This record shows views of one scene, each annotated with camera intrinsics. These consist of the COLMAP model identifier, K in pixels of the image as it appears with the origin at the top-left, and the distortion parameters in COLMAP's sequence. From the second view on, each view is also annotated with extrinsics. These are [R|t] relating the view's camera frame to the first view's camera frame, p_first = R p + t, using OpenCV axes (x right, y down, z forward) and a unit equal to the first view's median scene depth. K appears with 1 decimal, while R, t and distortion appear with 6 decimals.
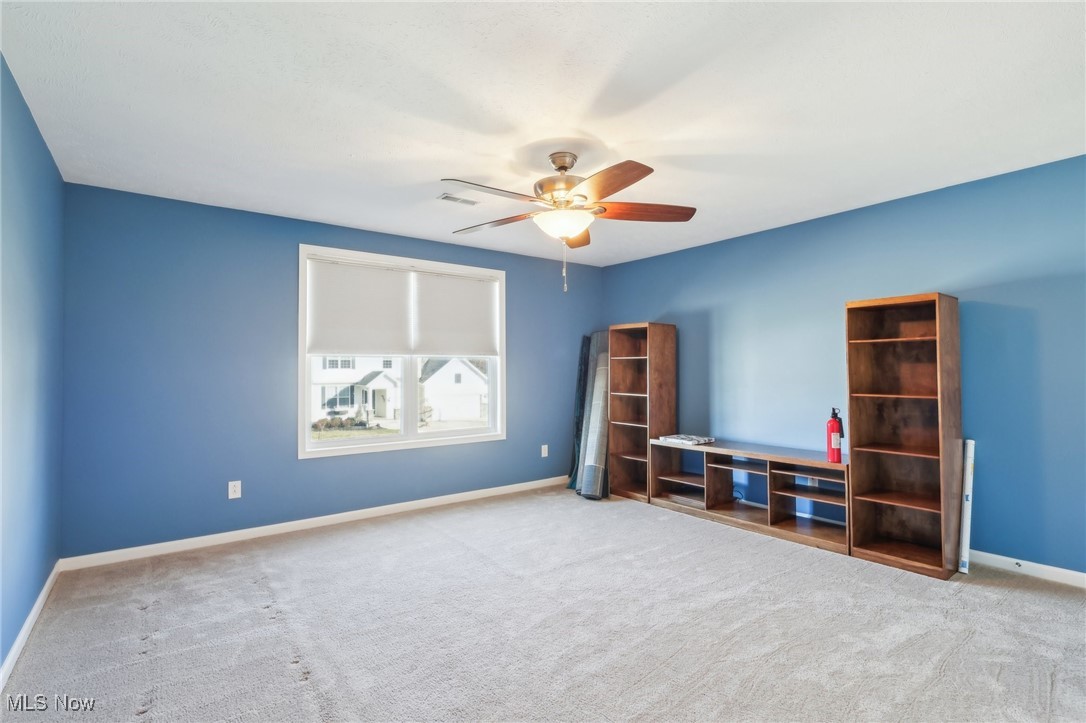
lens RADIAL K [[512.5, 0, 541.9], [0, 512.5, 362.3], [0, 0, 1]] dist [-0.001029, 0.001765]
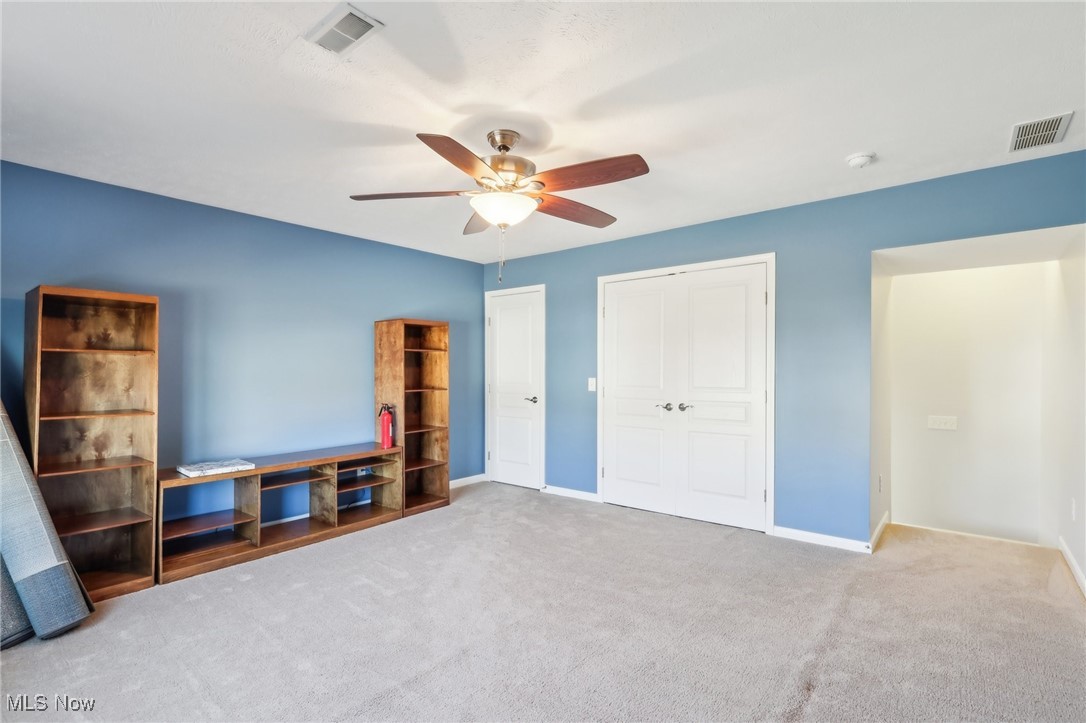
lens RADIAL K [[512.5, 0, 541.8], [0, 512.5, 364.5], [0, 0, 1]] dist [-0.001029, 0.001765]
pose [[-0.233240, 0.018044, 0.972252, -0.654759], [-0.006098, 0.999781, -0.020018, 0.018427], [-0.972400, -0.010598, -0.233079, 0.876341]]
